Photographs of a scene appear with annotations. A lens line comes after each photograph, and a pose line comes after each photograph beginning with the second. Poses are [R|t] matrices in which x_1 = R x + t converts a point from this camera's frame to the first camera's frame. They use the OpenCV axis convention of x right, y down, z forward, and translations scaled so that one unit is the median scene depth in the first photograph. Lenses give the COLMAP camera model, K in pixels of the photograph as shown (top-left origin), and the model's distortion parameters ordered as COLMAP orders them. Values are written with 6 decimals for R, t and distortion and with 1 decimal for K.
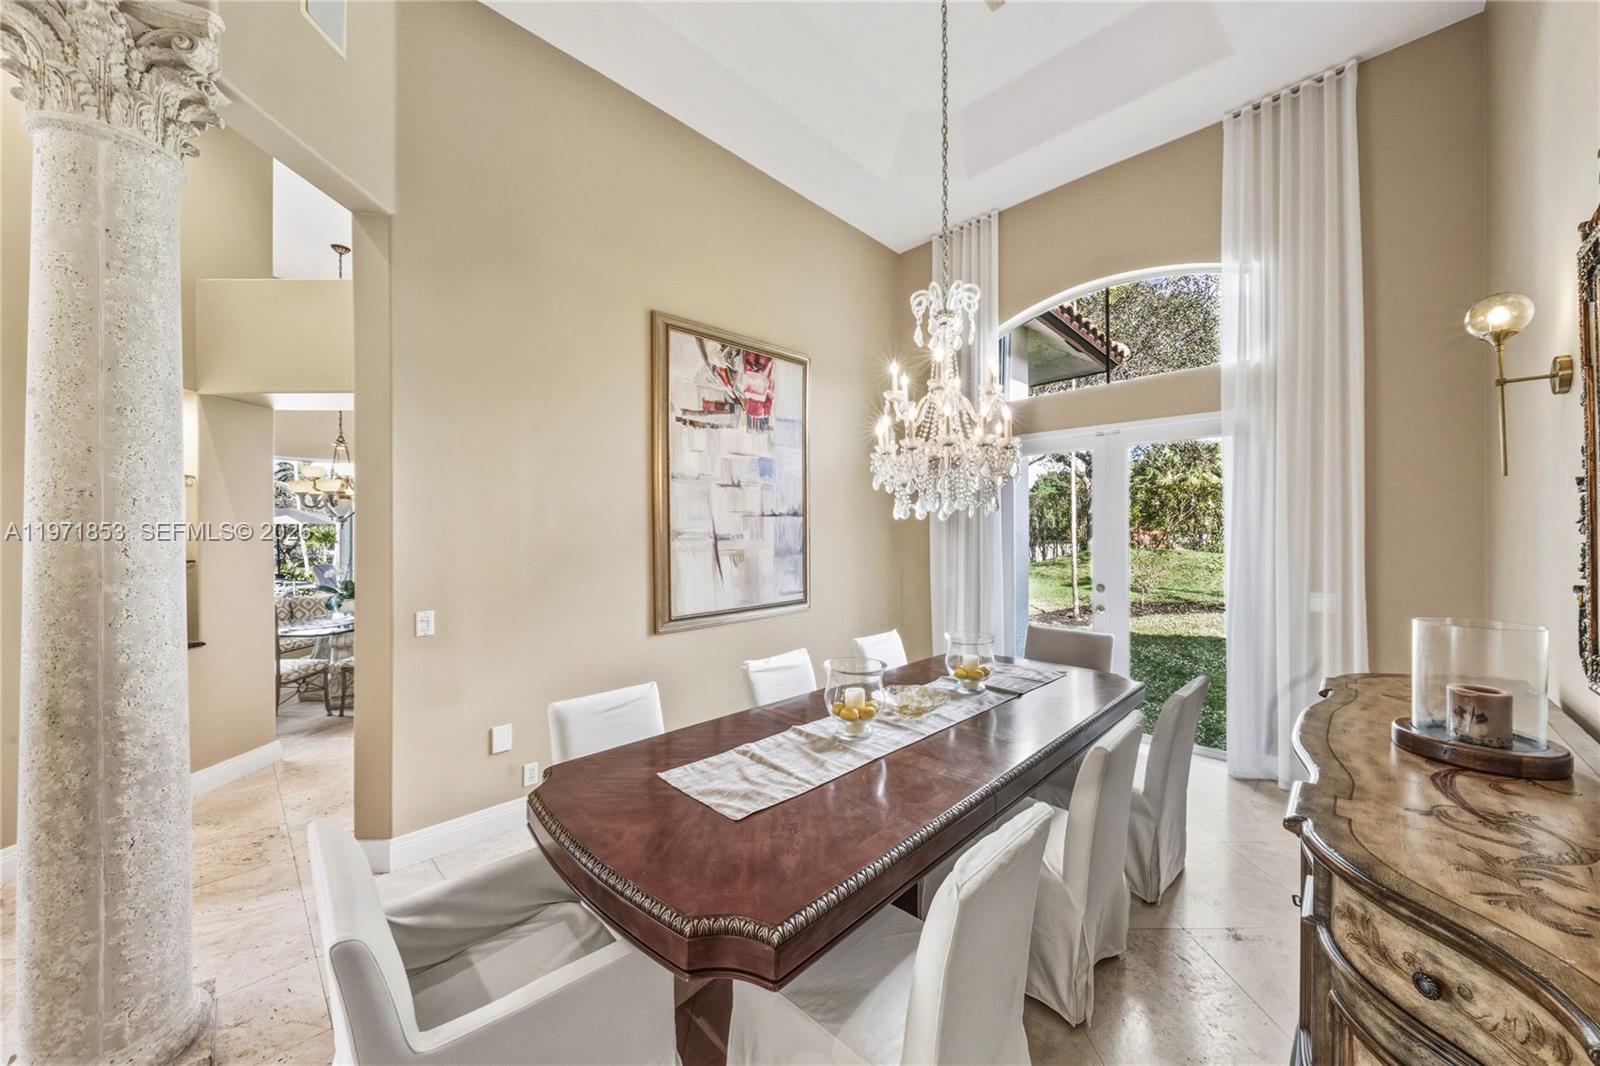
lens RADIAL K [[553.2, 0, 803.6], [0, 553.2, 531.0], [0, 0, 1]] dist [-0.001435, -0.000131]
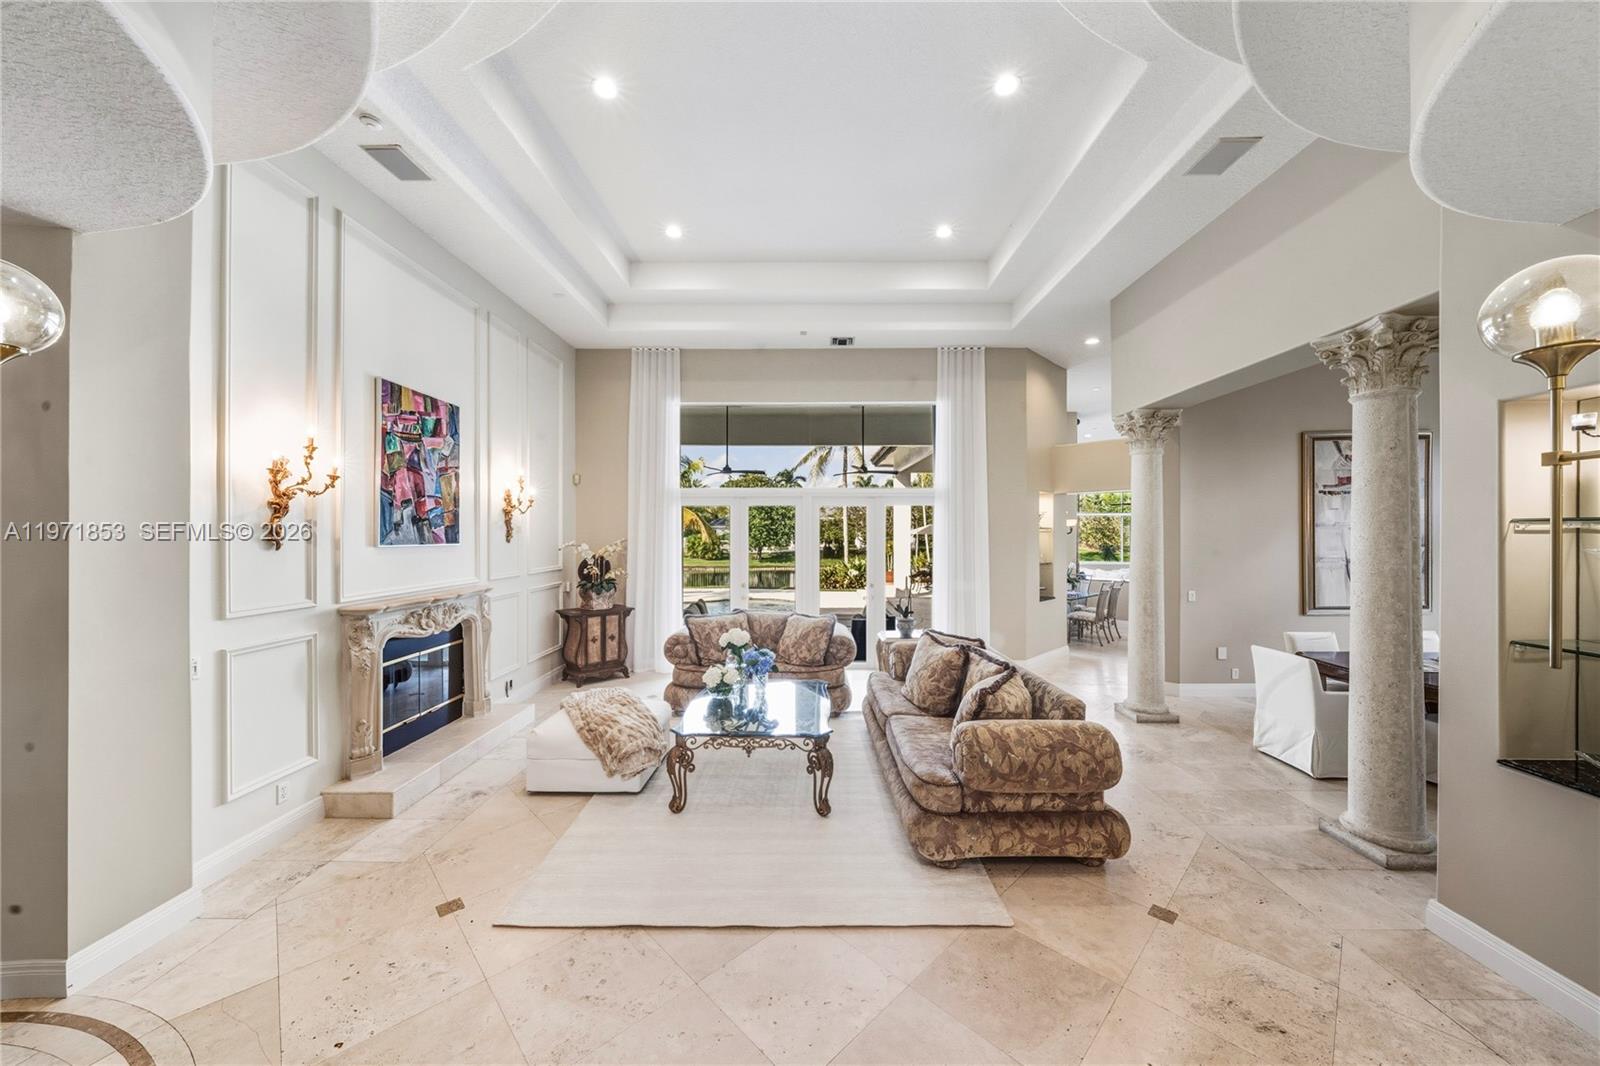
lens RADIAL K [[553.2, 0, 803.6], [0, 553.2, 531.0], [0, 0, 1]] dist [-0.001435, -0.000131]
pose [[0.700866, -0.000197, -0.713293, -0.126057], [-0.000072, 1.000000, -0.000347, -0.077987], [0.713293, 0.000294, 0.700865, -1.326003]]
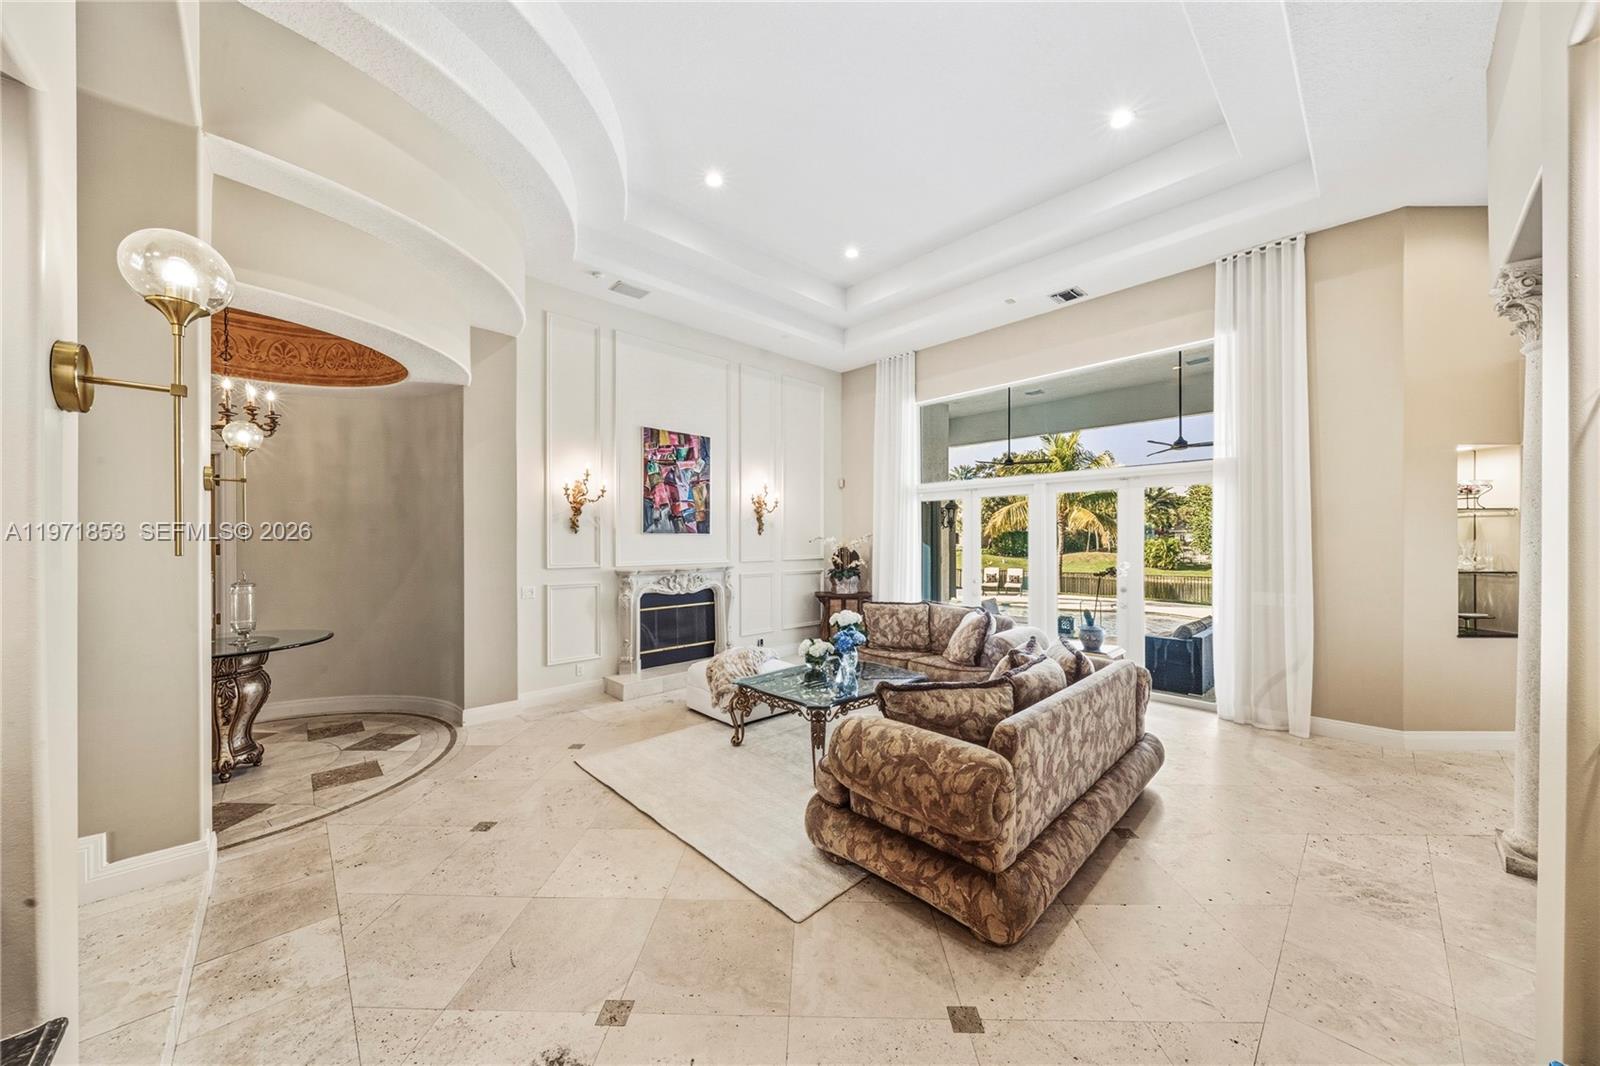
lens RADIAL K [[546.0, 0, 805.6], [0, 546.0, 540.2], [0, 0, 1]] dist [0.001060, 0.000020]
pose [[-0.016787, 0.003671, -0.999852, 0.208153], [0.003193, 0.999988, 0.003618, -0.031530], [0.999854, -0.003132, -0.016798, -0.618645]]
